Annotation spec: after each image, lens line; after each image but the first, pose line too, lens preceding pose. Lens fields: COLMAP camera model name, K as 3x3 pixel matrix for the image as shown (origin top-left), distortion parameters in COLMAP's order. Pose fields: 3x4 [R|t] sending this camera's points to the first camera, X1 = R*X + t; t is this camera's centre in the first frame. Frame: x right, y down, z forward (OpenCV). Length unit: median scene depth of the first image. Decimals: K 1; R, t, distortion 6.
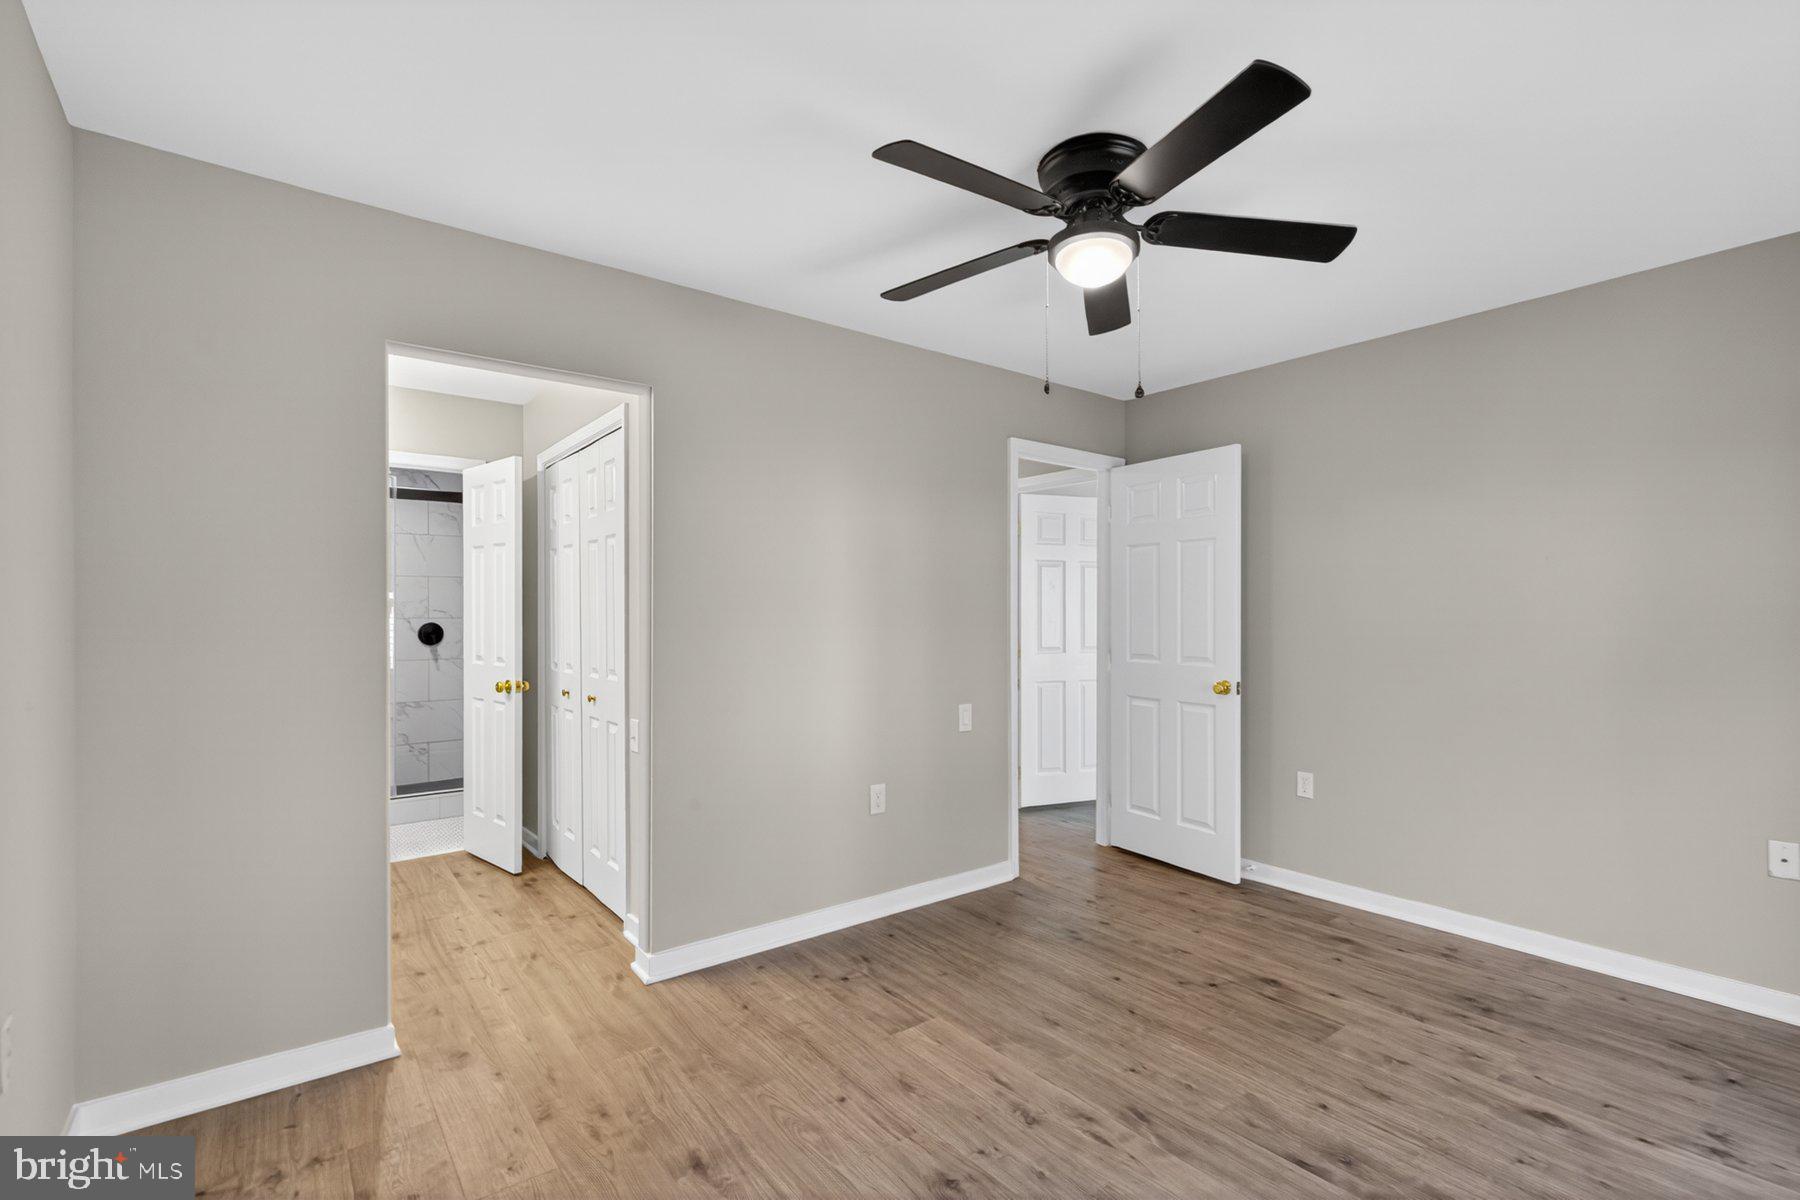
lens RADIAL K [[820.1, 0, 900.0], [0, 820.1, 600.0], [0, 0, 1]] dist [-0.001279, -0.000872]
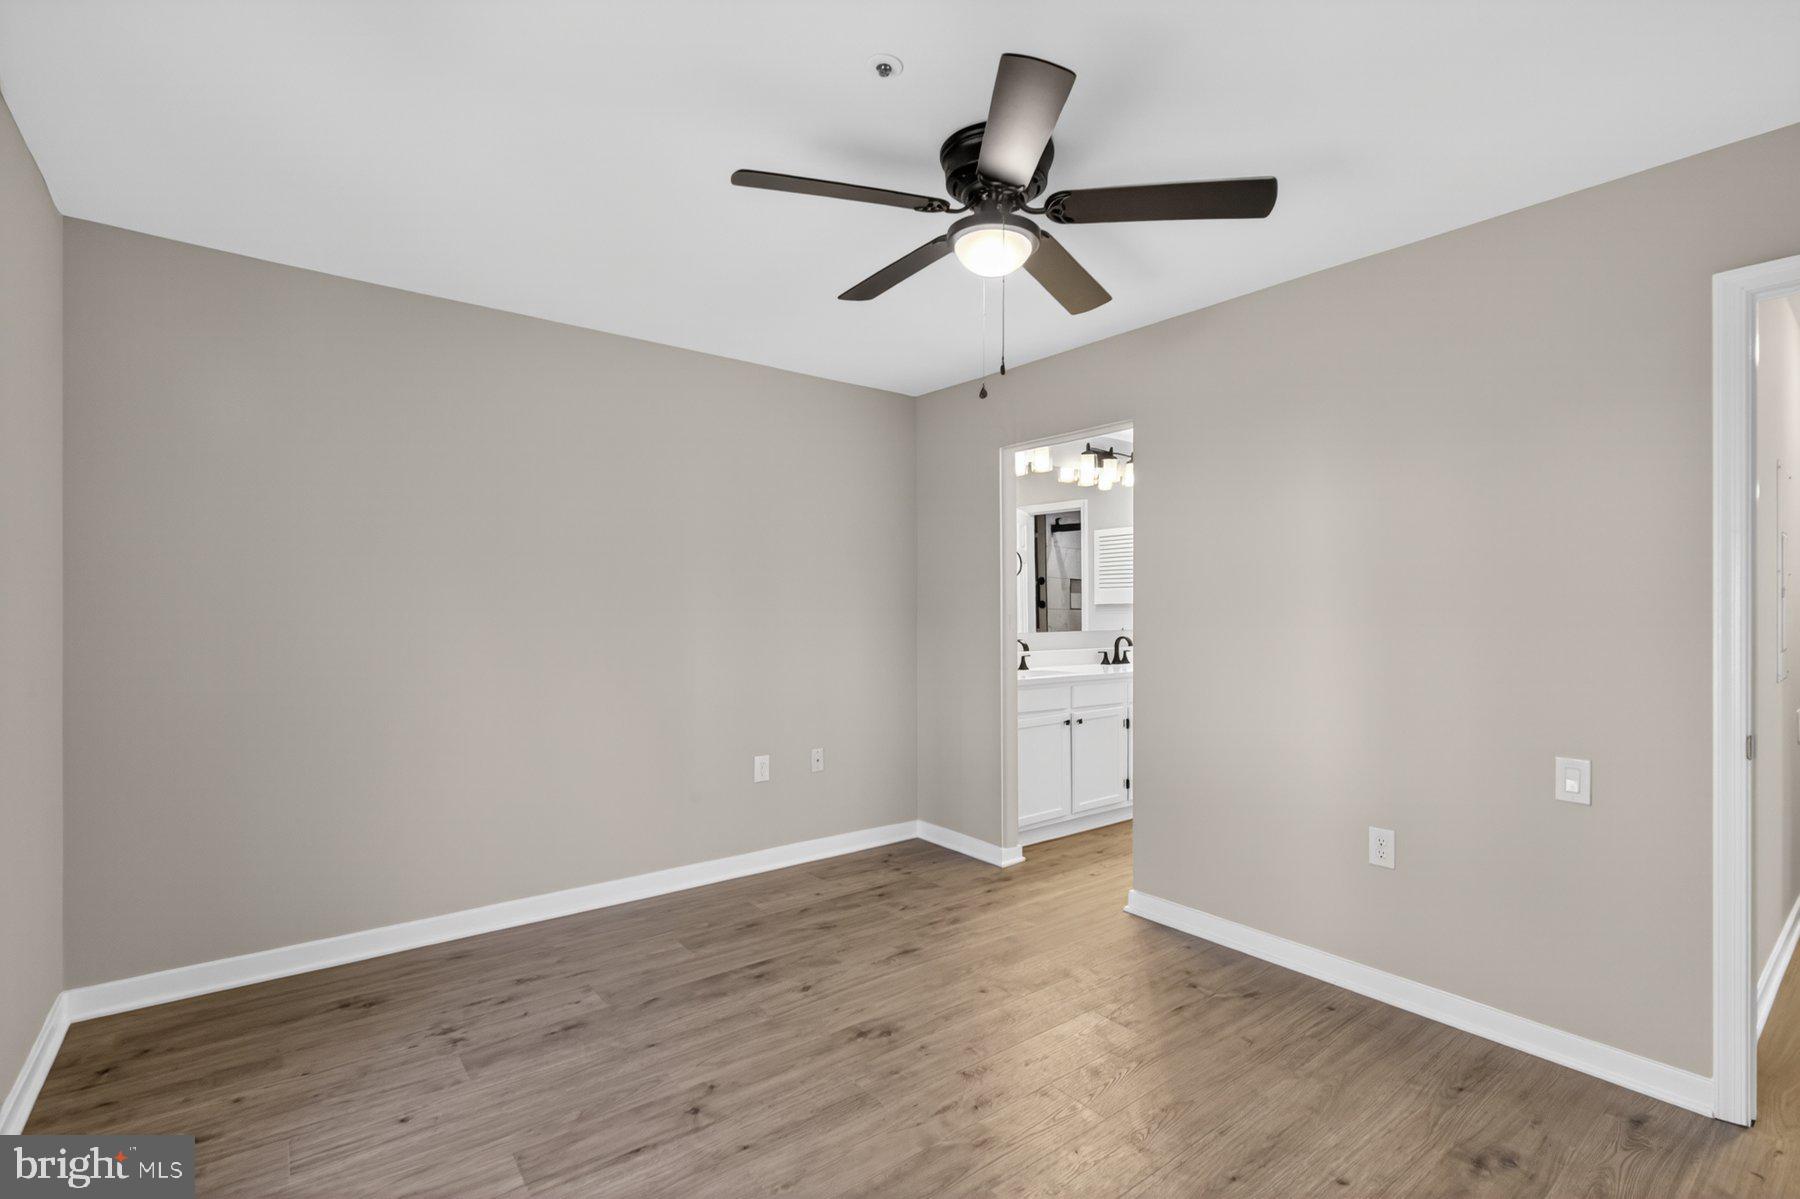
lens RADIAL K [[820.1, 0, 900.0], [0, 820.1, 599.5], [0, 0, 1]] dist [-0.001279, -0.000872]
pose [[0.001462, -0.005895, -0.999982, 1.194608], [0.012564, 0.999904, -0.005877, 0.011968], [0.999920, -0.012555, 0.001536, 0.875759]]
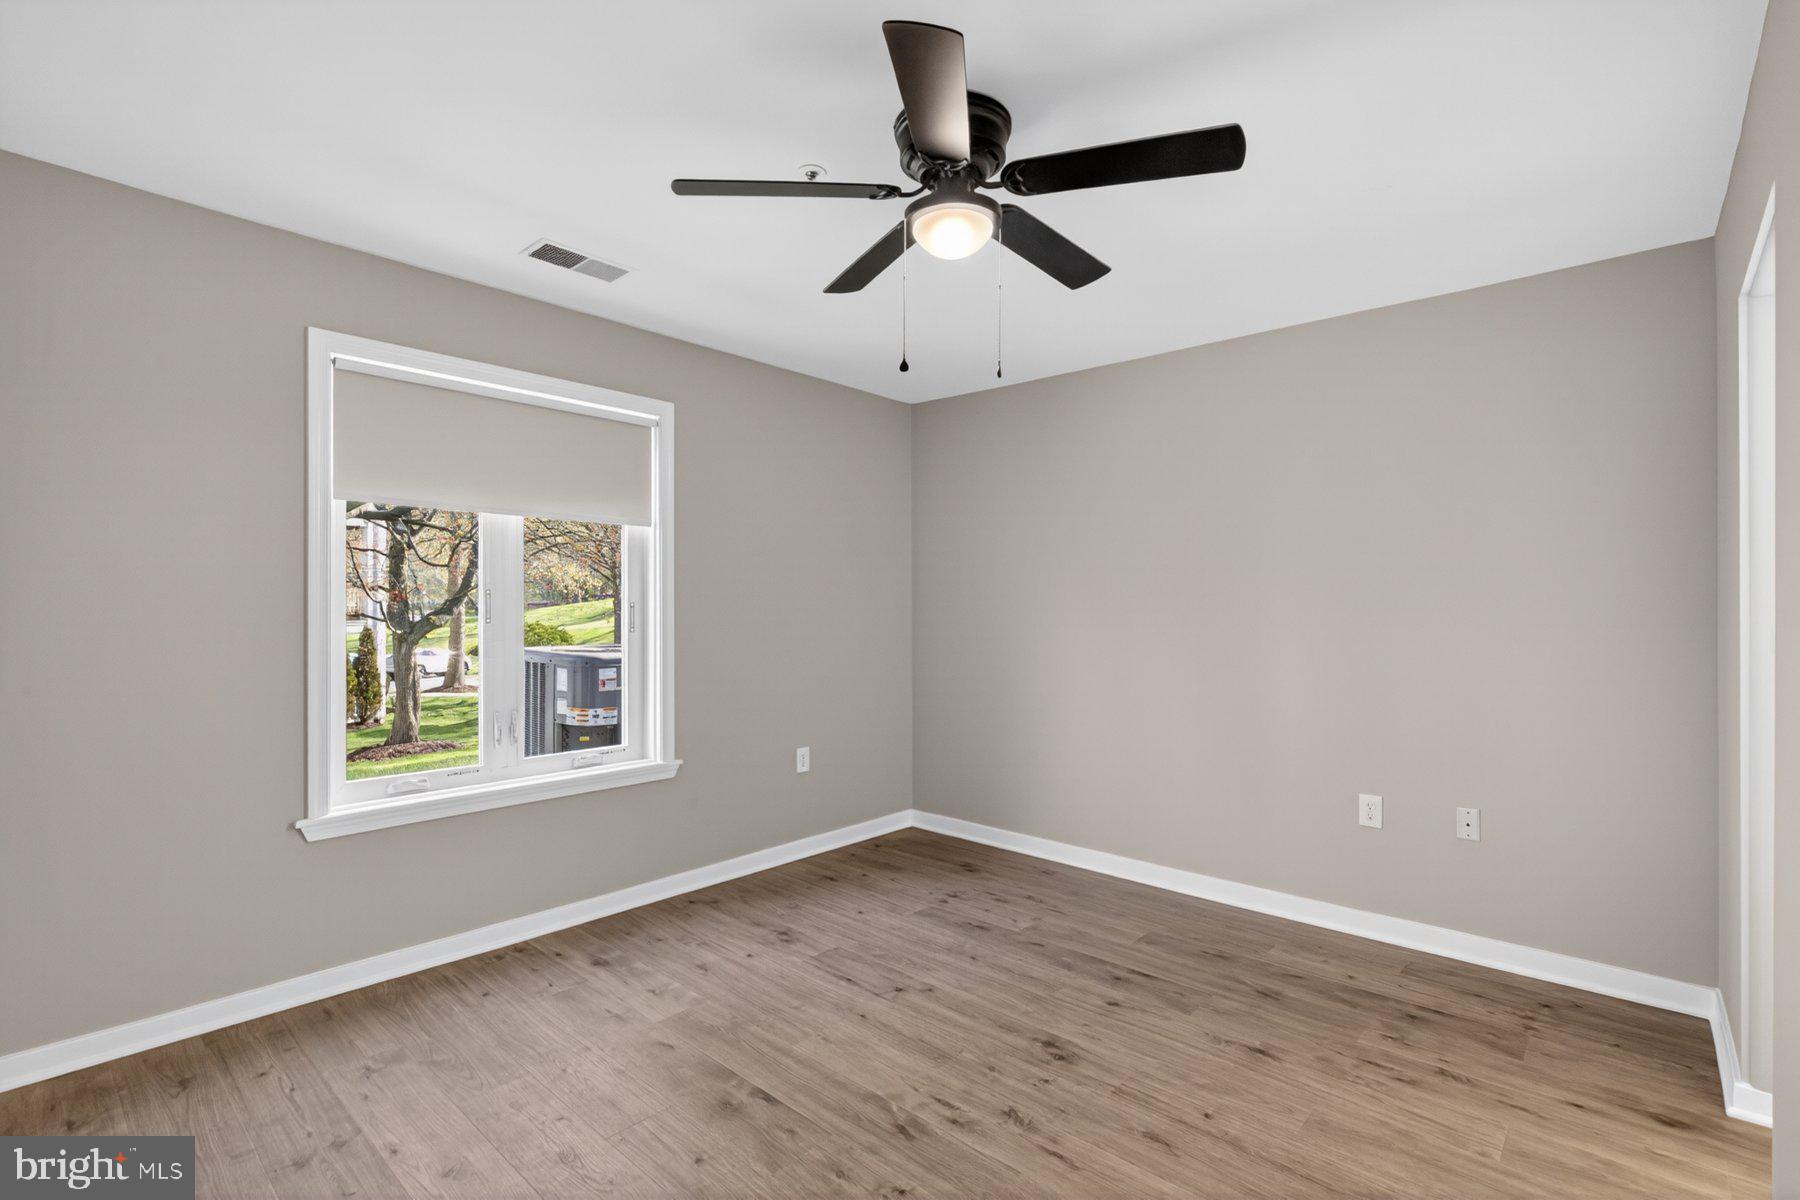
lens RADIAL K [[820.1, 0, 900.0], [0, 820.1, 600.0], [0, 0, 1]] dist [-0.001279, -0.000872]
pose [[-0.984080, -0.005966, -0.177624, 0.454129], [-0.001941, 0.999738, -0.022827, 0.031469], [0.177714, -0.022118, -0.983834, 1.887279]]
